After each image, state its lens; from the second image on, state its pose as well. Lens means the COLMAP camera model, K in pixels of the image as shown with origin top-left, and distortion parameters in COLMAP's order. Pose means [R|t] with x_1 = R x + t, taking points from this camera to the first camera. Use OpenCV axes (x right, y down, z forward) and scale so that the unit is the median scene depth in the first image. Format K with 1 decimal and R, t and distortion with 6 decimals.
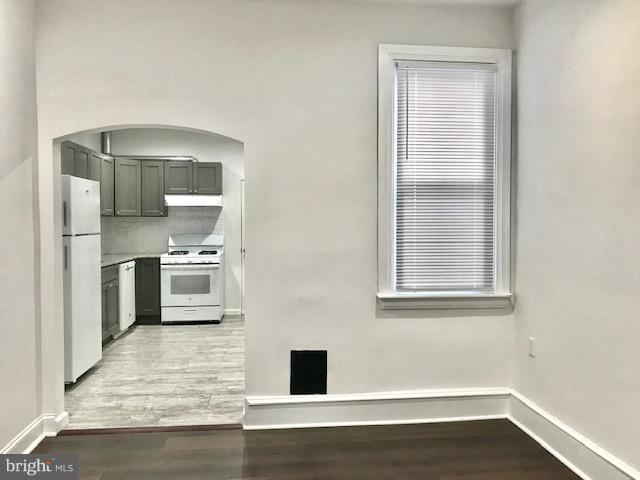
lens RADIAL K [[517.3, 0, 310.0], [0, 517.3, 238.8], [0, 0, 1]] dist [0.006609, -0.007231]
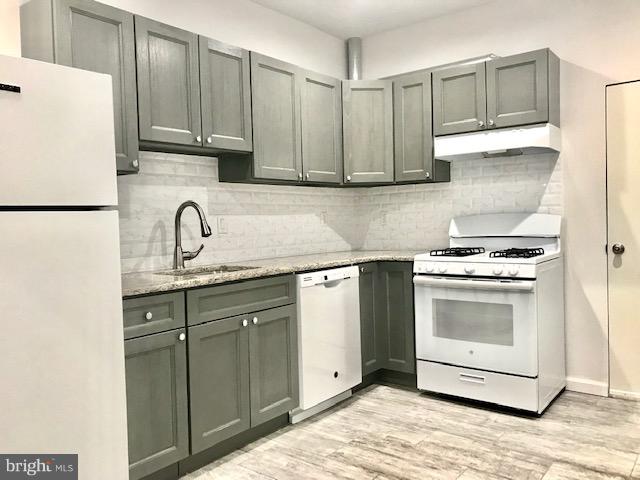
lens RADIAL K [[517.3, 0, 310.0], [0, 517.3, 238.8], [0, 0, 1]] dist [0.006609, -0.007231]
pose [[0.729679, 0.005757, -0.683766, -0.020509], [0.008541, 0.999810, 0.017532, 0.005324], [0.683737, -0.018633, 0.729491, 0.570311]]
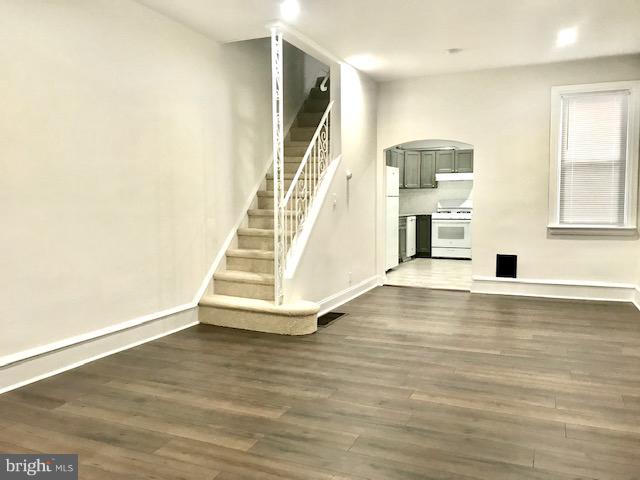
lens RADIAL K [[517.3, 0, 310.0], [0, 517.3, 238.8], [0, 0, 1]] dist [0.006609, -0.007231]
pose [[0.868348, 0.030898, -0.494992, 0.159353], [-0.009682, 0.998923, 0.045370, 0.041302], [0.495861, -0.034605, 0.867712, -0.514139]]
